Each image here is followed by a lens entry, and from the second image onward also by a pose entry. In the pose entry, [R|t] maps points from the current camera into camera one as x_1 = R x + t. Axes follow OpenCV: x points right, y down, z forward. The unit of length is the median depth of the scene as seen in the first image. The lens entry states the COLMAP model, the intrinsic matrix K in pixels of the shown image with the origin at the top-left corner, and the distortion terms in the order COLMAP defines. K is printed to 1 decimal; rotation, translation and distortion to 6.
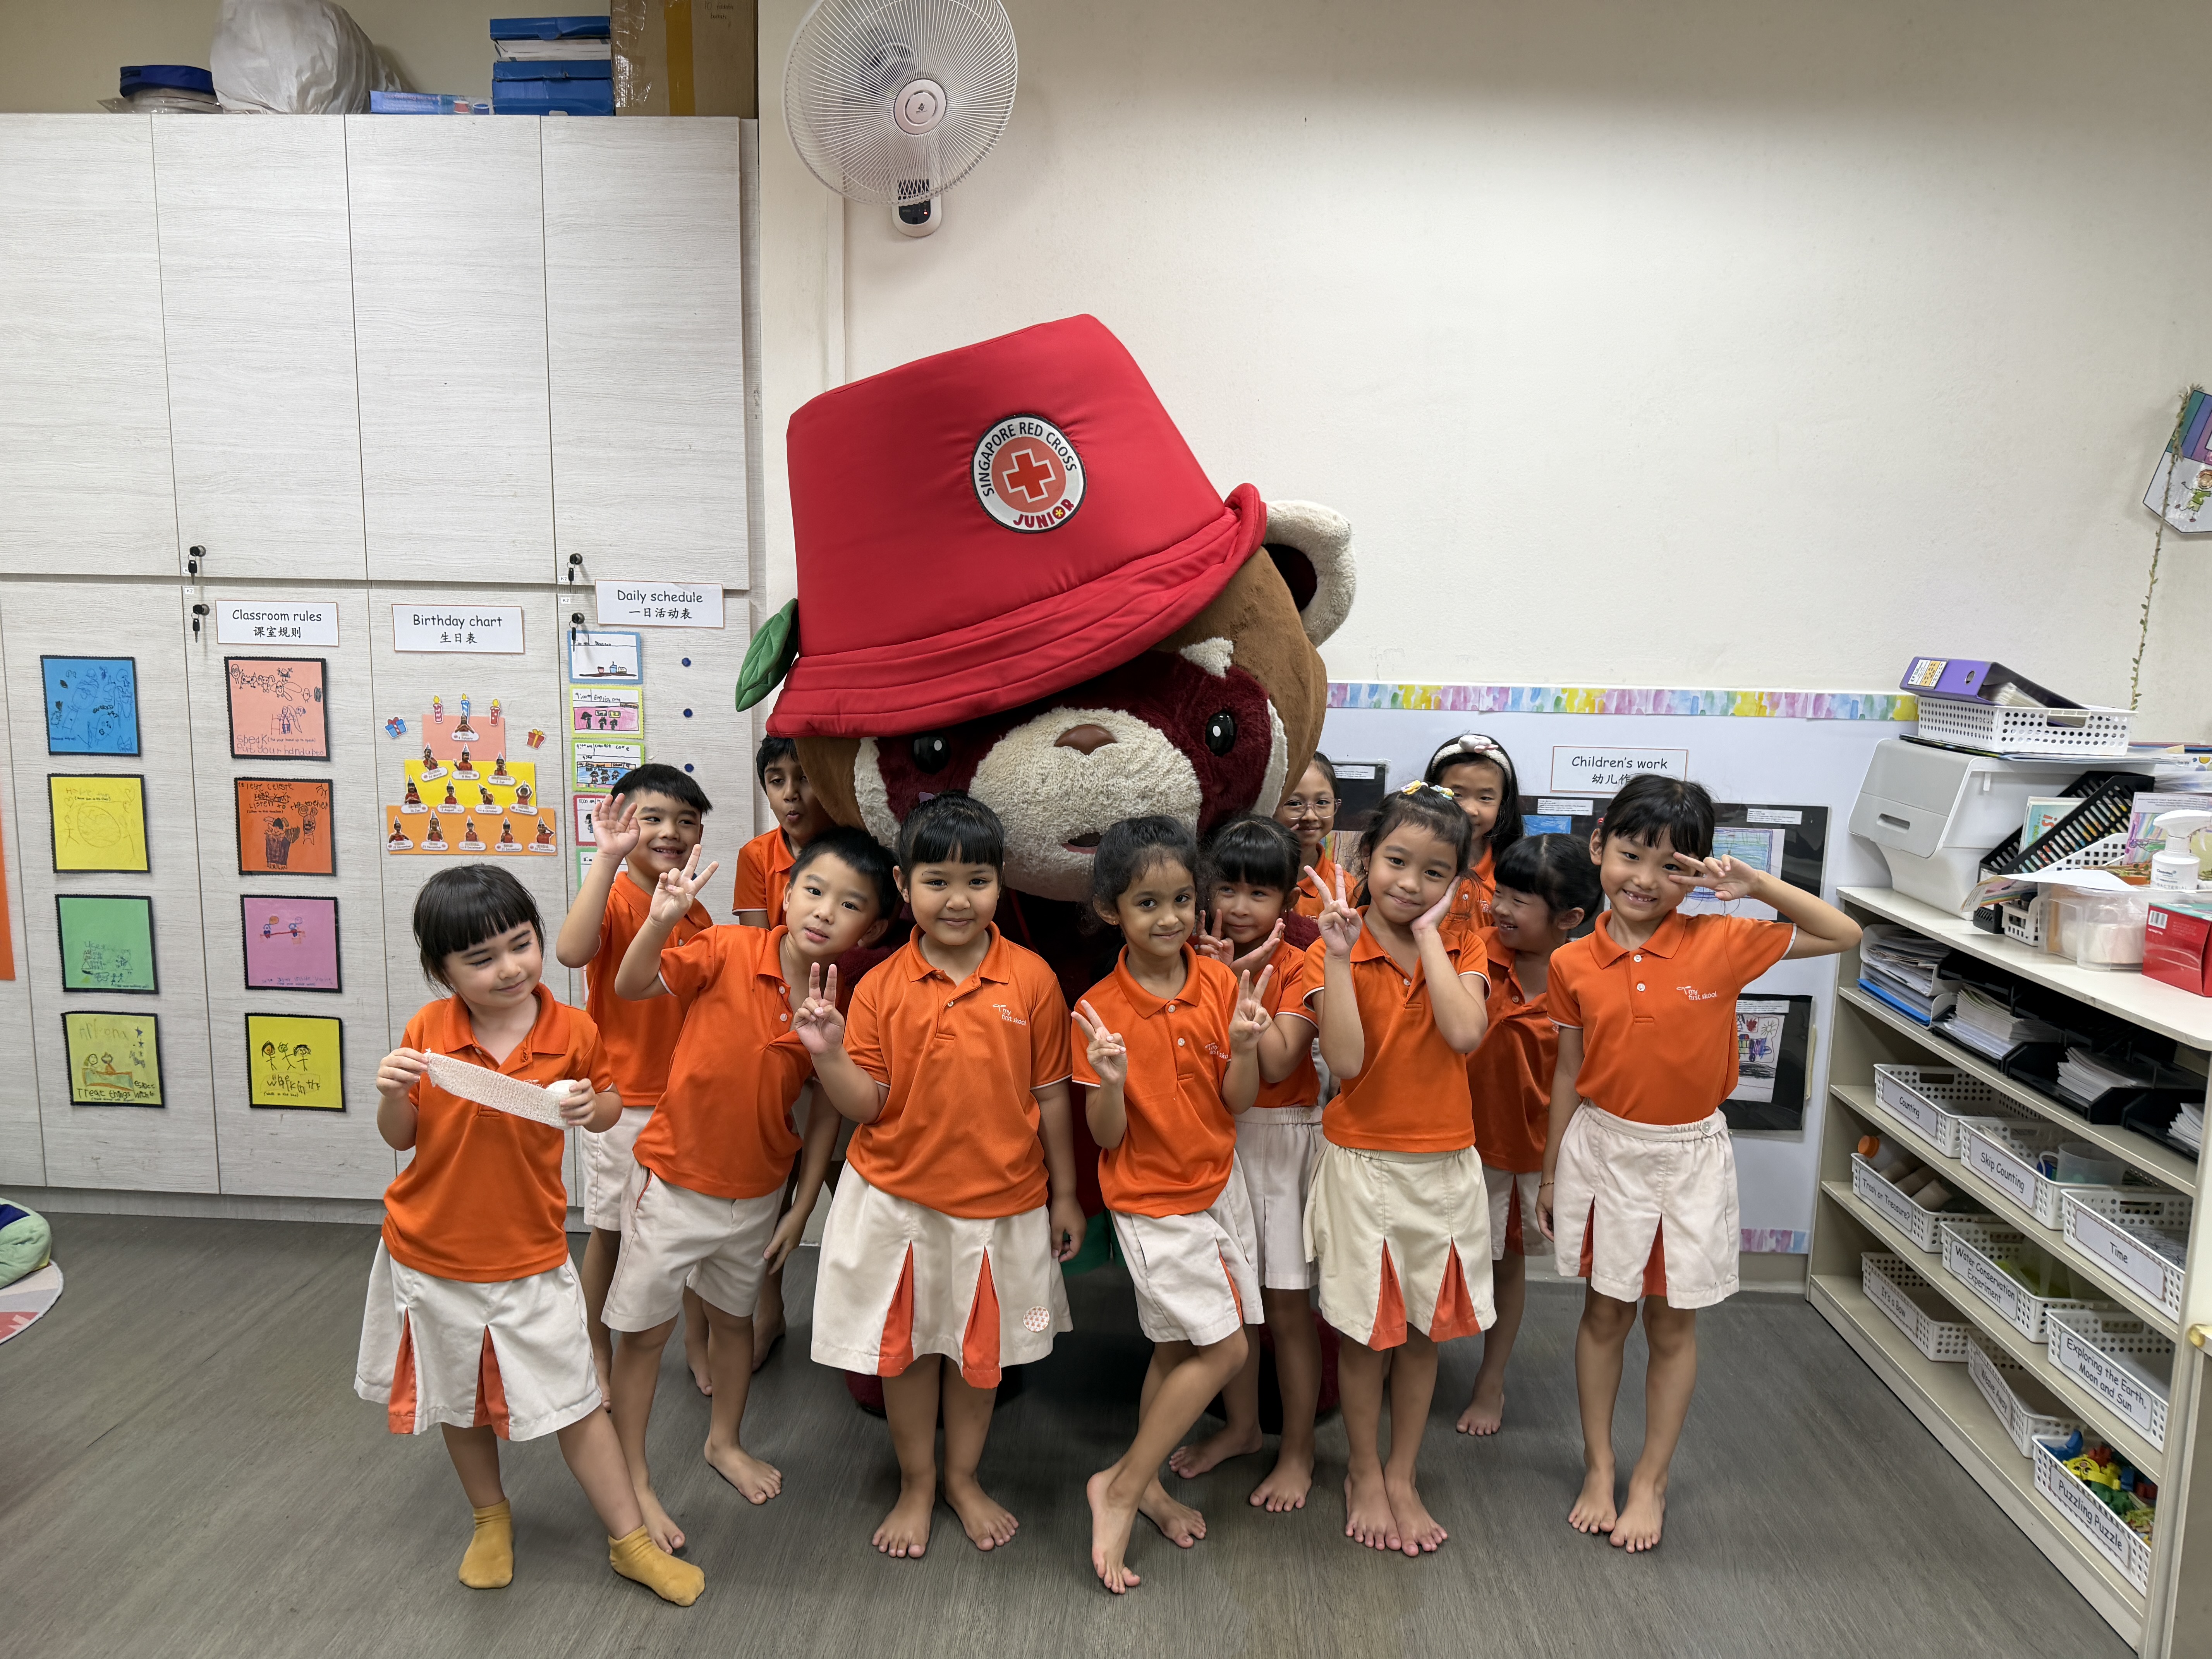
lens RADIAL K [[1453.1, 0, 1103.1], [0, 1453.1, 835.8], [0, 0, 1]] dist [0.027508, -0.034453]
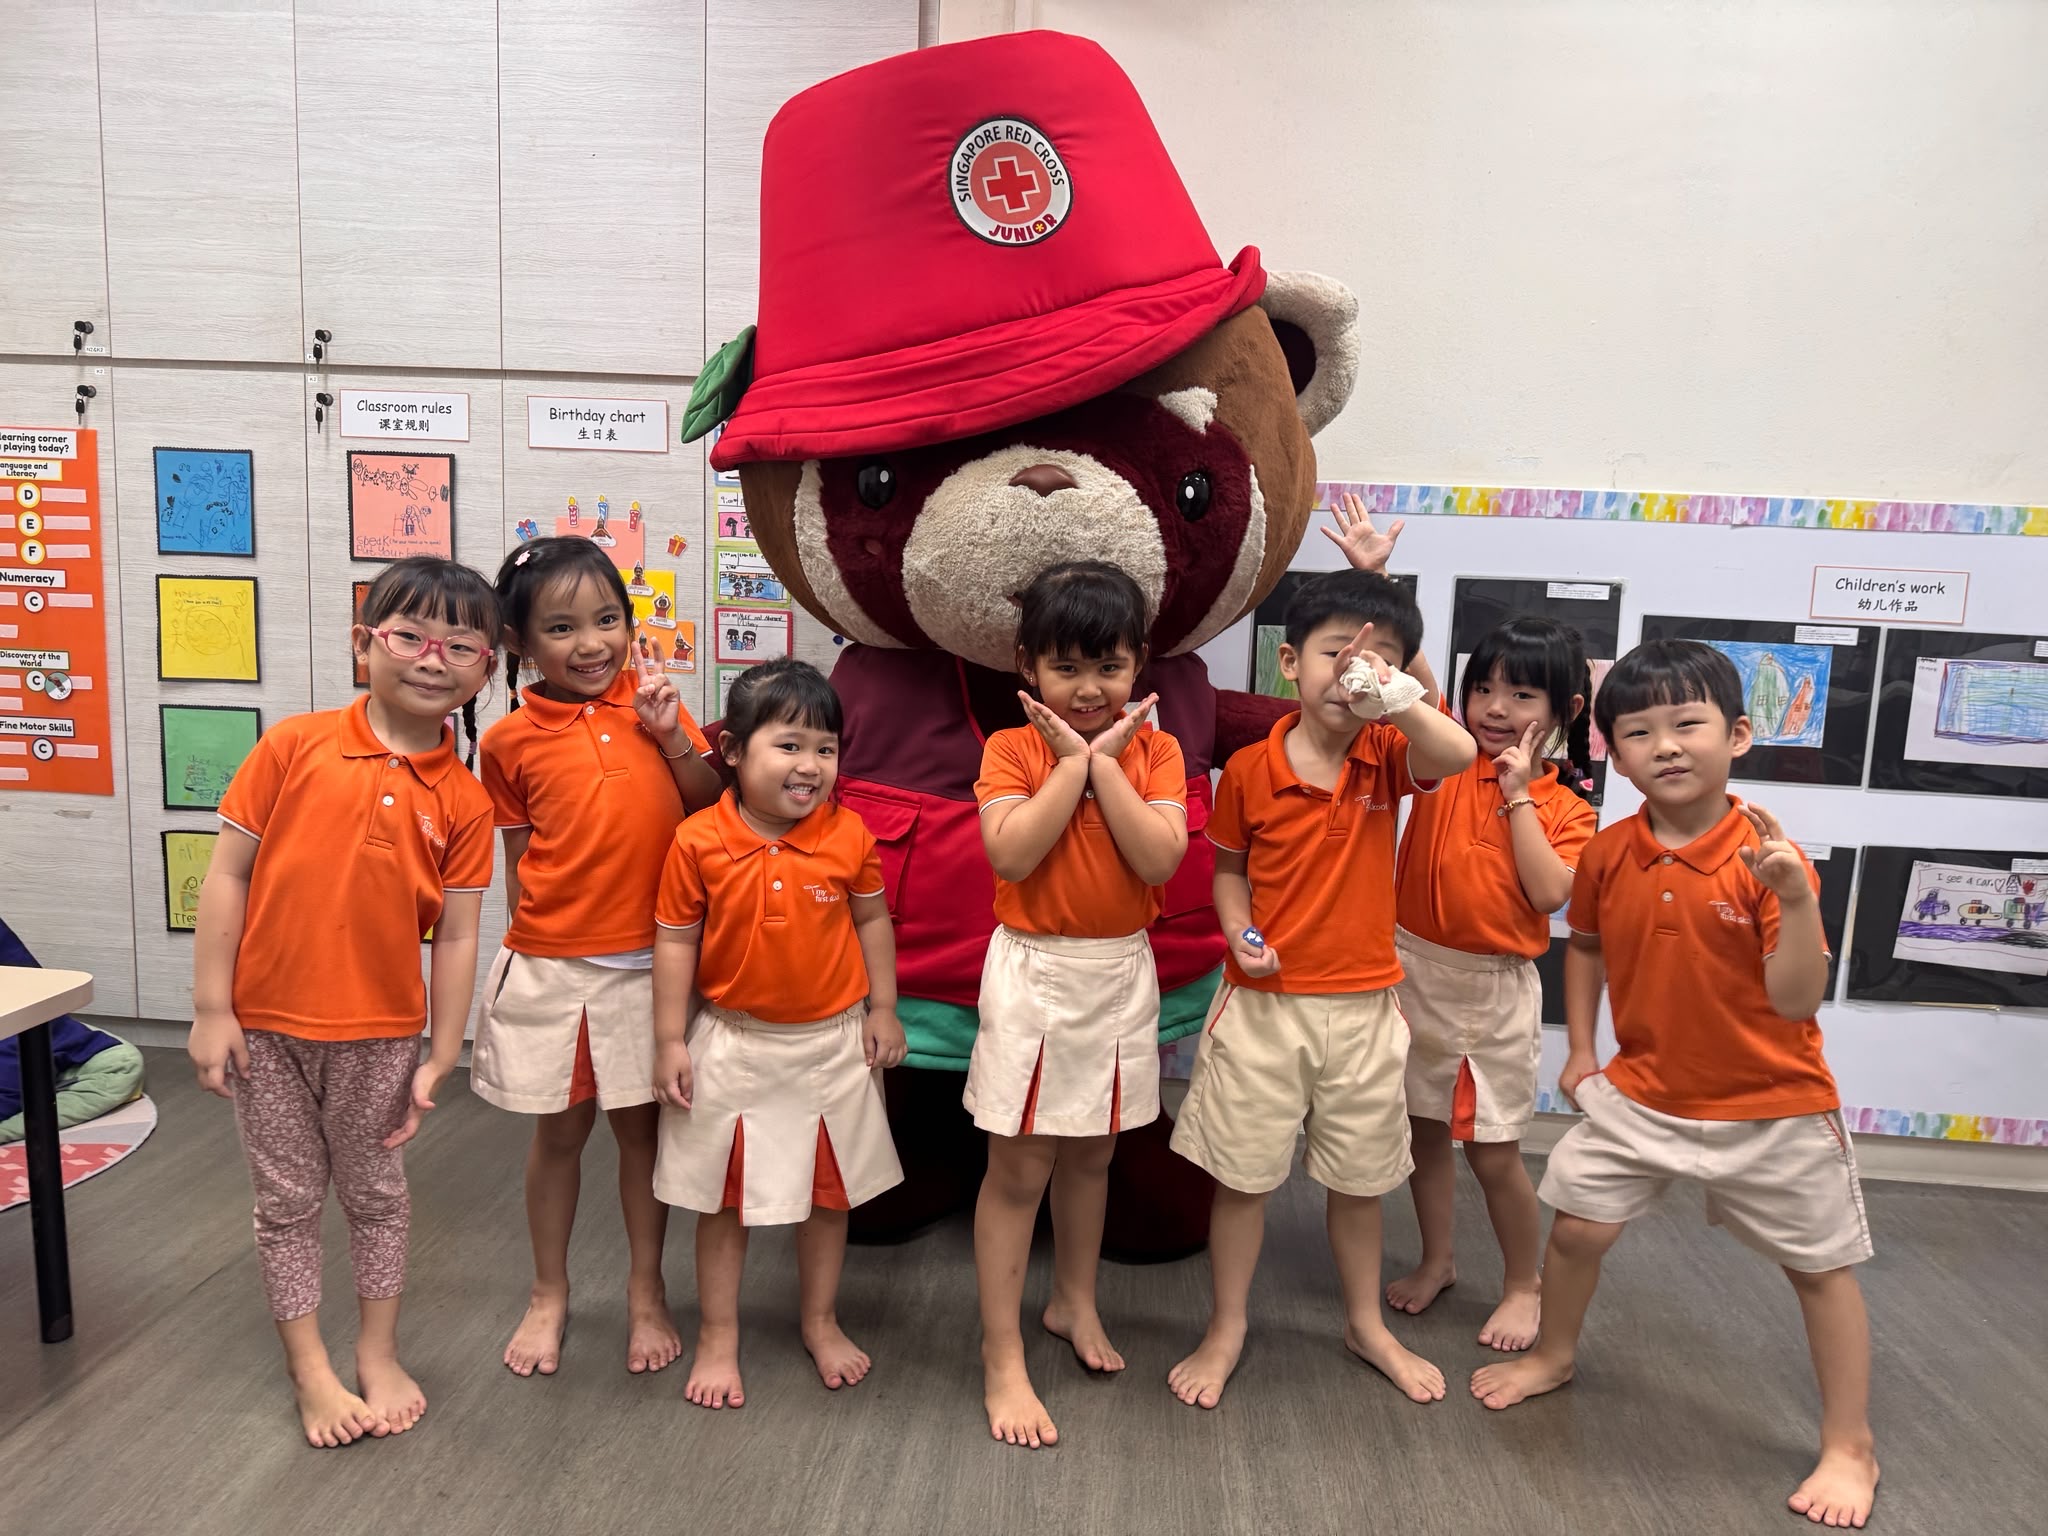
lens RADIAL K [[1346.8, 0, 1022.4], [0, 1346.8, 762.4], [0, 0, 1]] dist [0.014747, -0.018812]
pose [[0.999197, 0.023718, -0.032279, -0.141993], [-0.024179, 0.999610, -0.013950, 0.079872], [0.031935, 0.014719, 0.999382, 0.159510]]
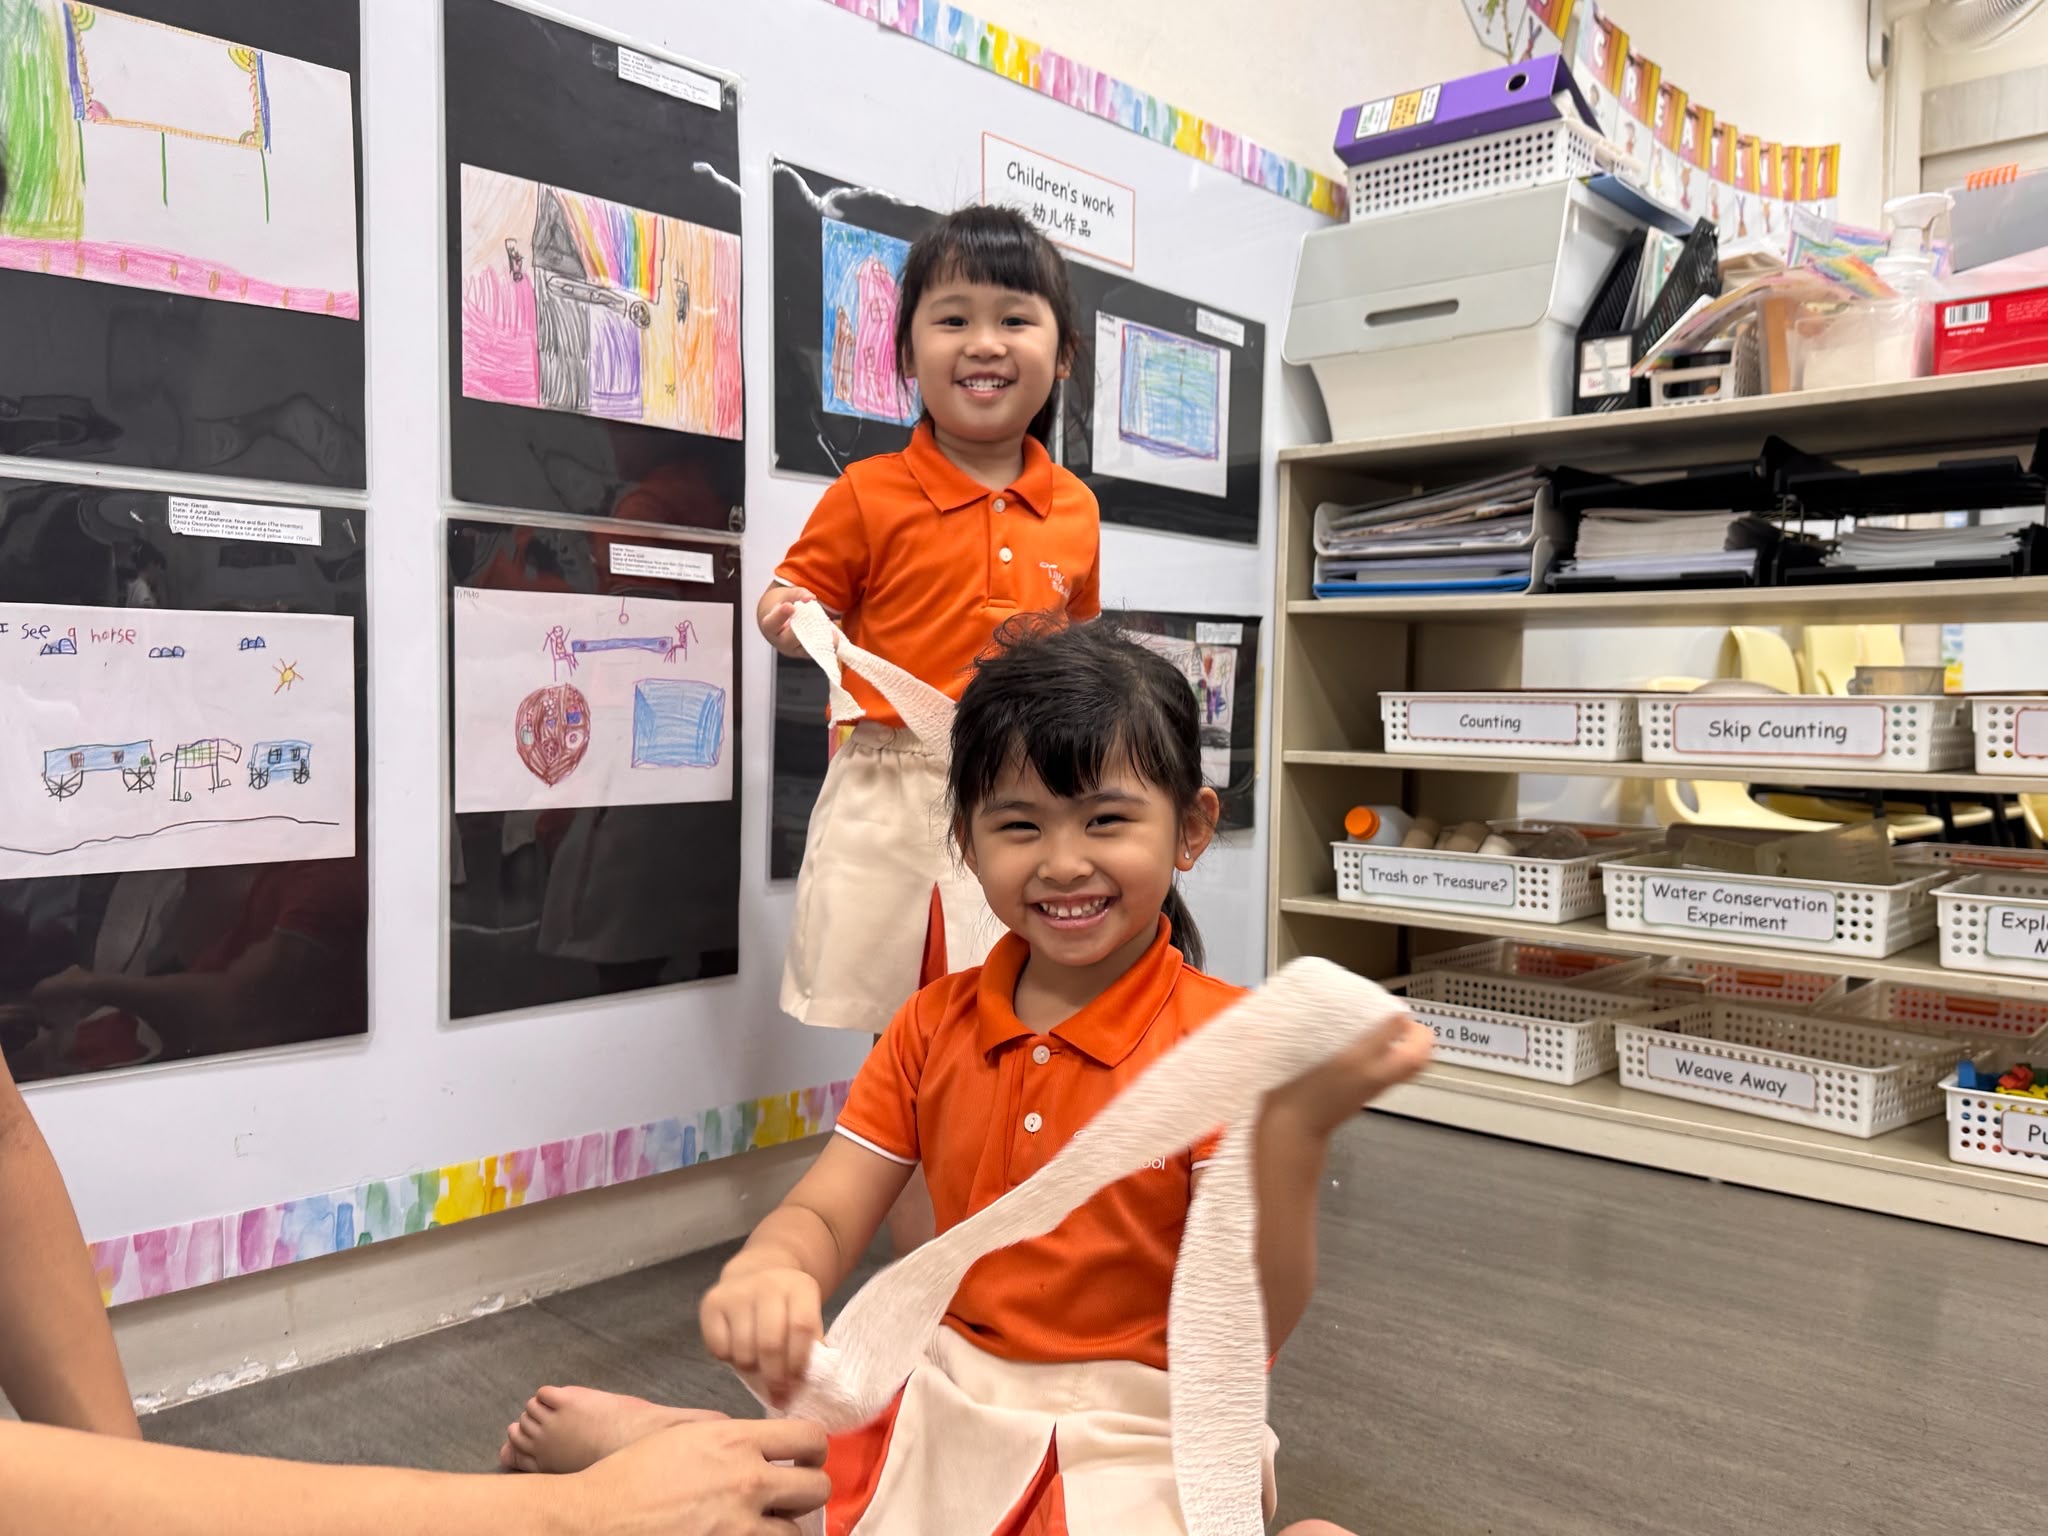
lens RADIAL K [[1624.6, 0, 1017.0], [0, 1624.6, 795.2], [0, 0, 1]] dist [0.109267, -0.190318]
pose [[0.619718, -0.057218, 0.782736, -0.165676], [0.108487, 0.994010, -0.013230, 0.186545], [-0.777290, 0.093116, 0.622213, 0.629154]]
